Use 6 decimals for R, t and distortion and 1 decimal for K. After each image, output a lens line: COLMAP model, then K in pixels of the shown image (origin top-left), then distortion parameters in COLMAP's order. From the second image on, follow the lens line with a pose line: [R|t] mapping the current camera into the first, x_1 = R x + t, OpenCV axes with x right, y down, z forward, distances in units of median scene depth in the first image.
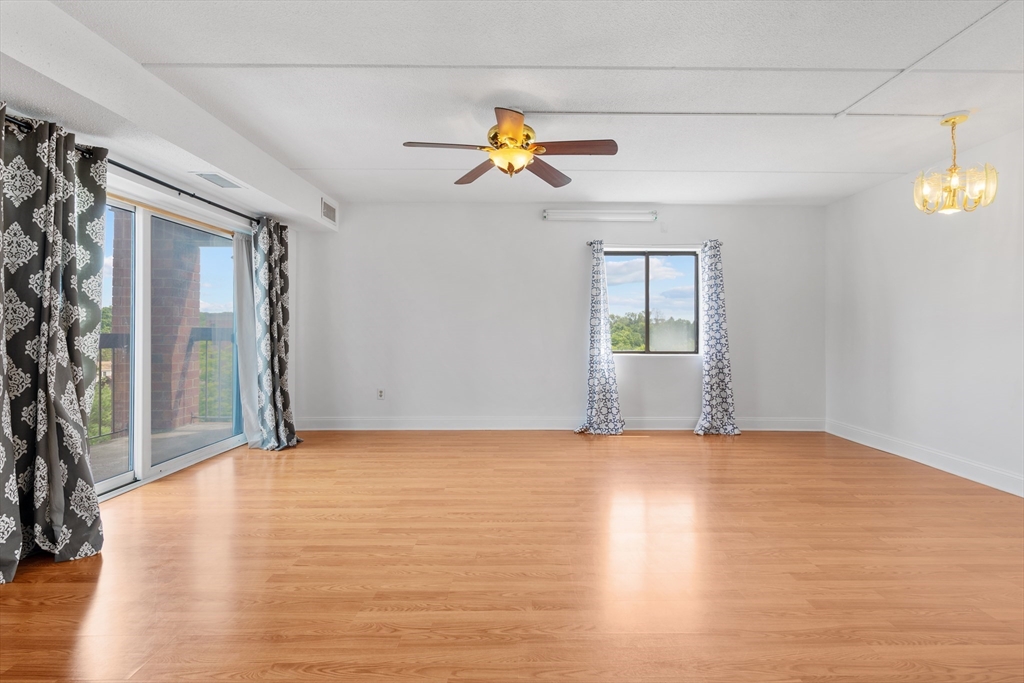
lens RADIAL K [[462.6, 0, 523.5], [0, 462.6, 325.6], [0, 0, 1]] dist [-0.000766, 0.000077]
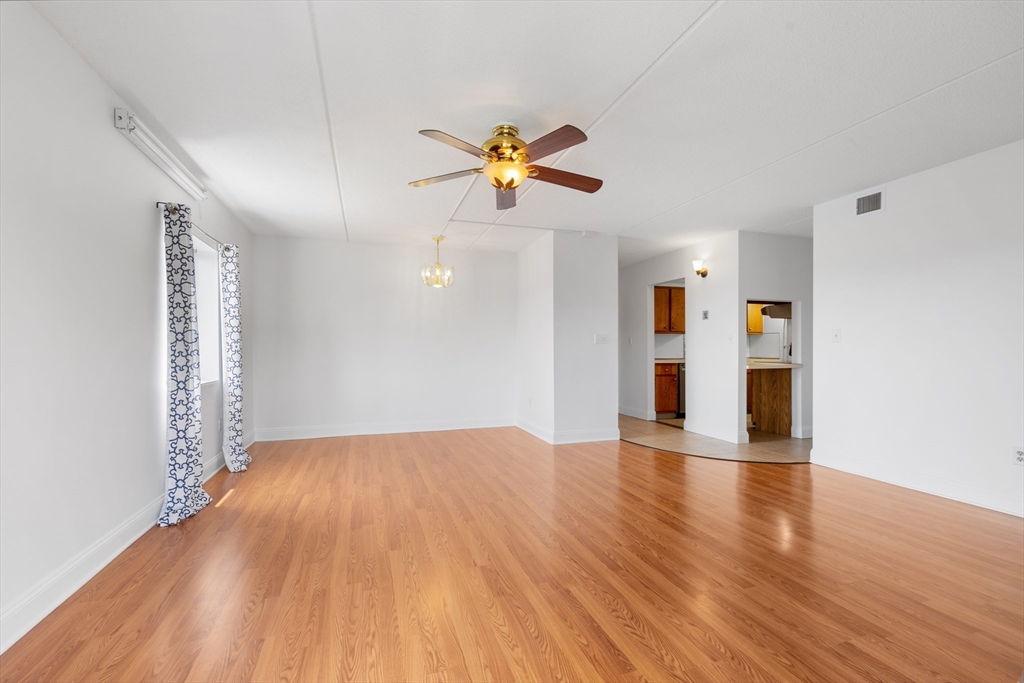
lens RADIAL K [[445.7, 0, 516.2], [0, 445.7, 346.8], [0, 0, 1]] dist [0.000344, 0.000029]
pose [[-0.313952, 0.001775, 0.949437, -0.958138], [-0.003650, 0.999989, -0.003077, 0.005560], [-0.949432, -0.004432, -0.313942, 1.300016]]
